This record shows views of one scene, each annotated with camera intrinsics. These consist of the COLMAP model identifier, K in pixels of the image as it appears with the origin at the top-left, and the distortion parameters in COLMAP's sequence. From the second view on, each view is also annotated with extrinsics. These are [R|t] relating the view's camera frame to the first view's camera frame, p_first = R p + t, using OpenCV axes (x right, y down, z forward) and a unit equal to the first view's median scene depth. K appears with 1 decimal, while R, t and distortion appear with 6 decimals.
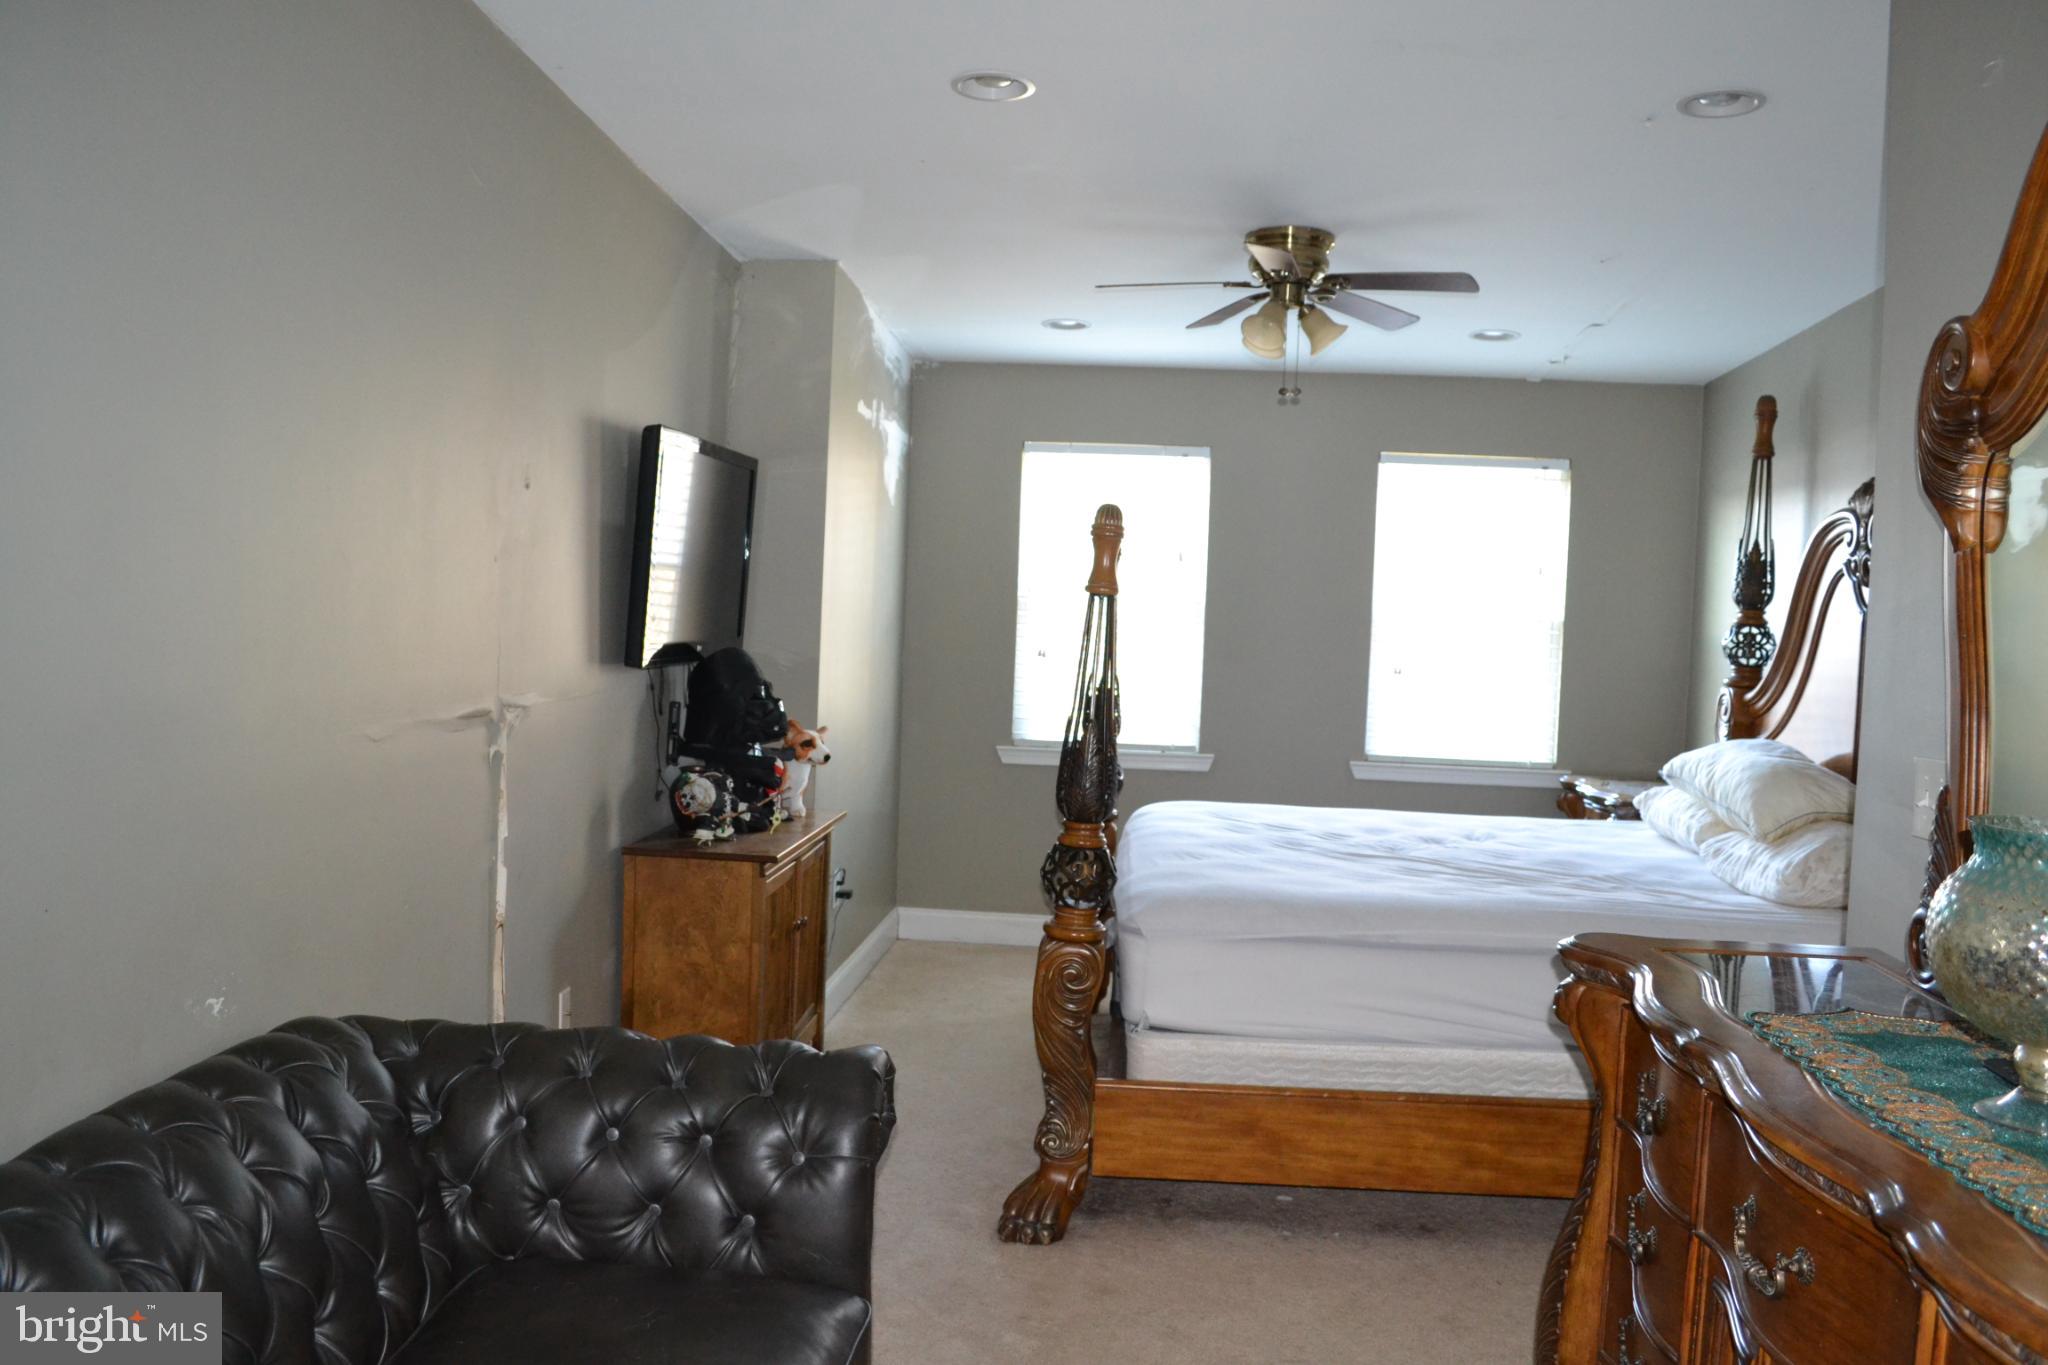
lens RADIAL K [[1639.8, 0, 1031.3], [0, 1639.8, 686.6], [0, 0, 1]] dist [-0.084071, 0.014689]
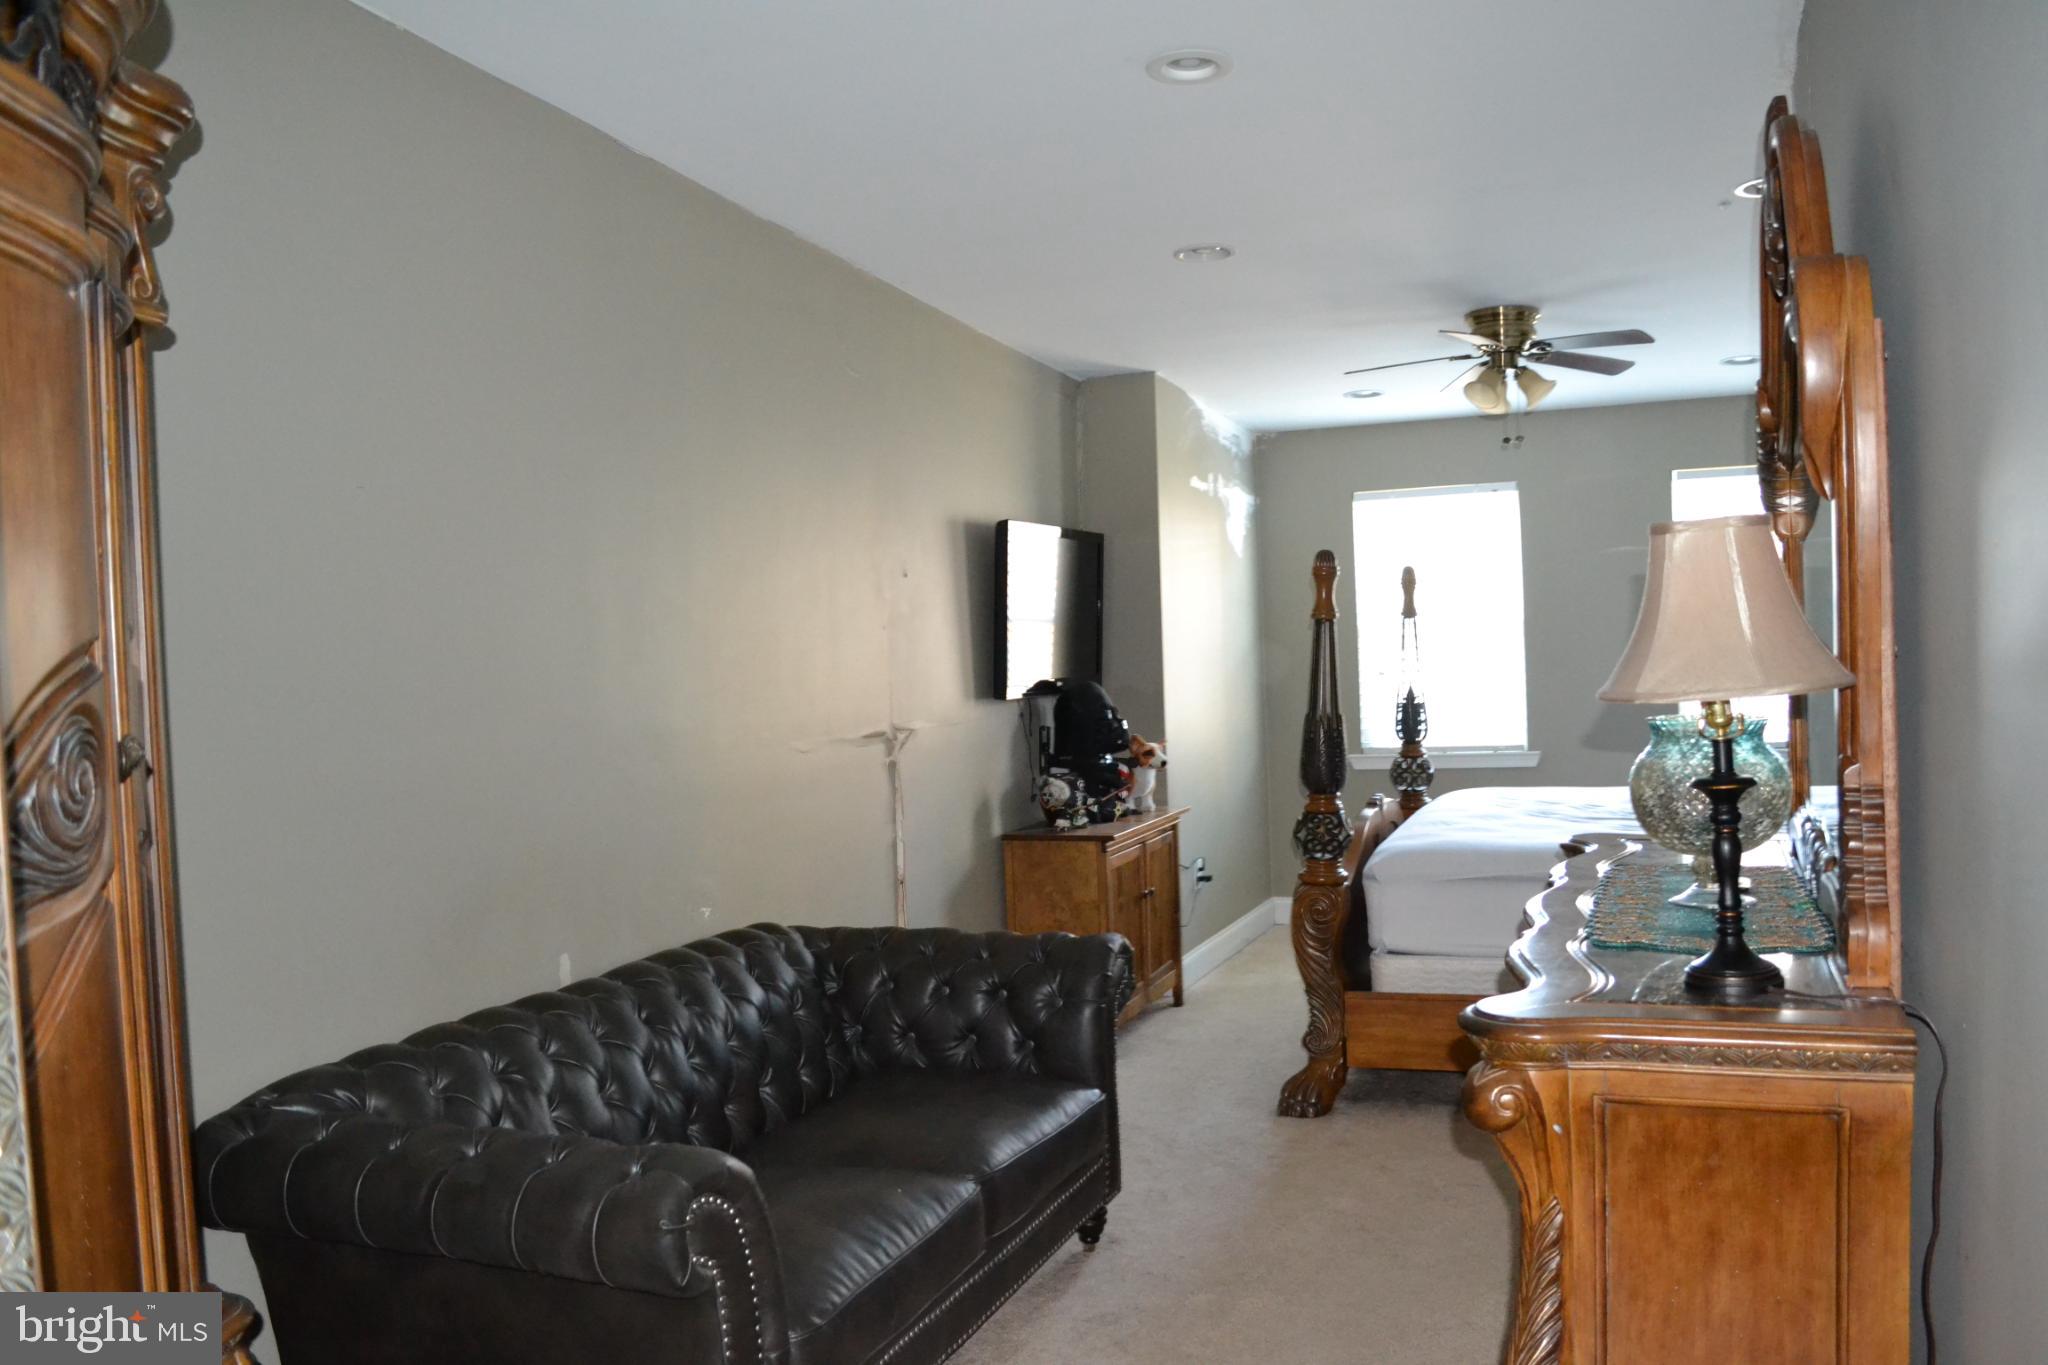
lens RADIAL K [[1639.8, 0, 1020.8], [0, 1639.8, 684.3], [0, 0, 1]] dist [-0.084071, 0.014689]
pose [[0.950758, -0.067299, -0.302541, 0.175796], [0.058239, 0.997545, -0.038879, 0.027855], [0.304415, 0.019345, 0.952343, -0.275758]]
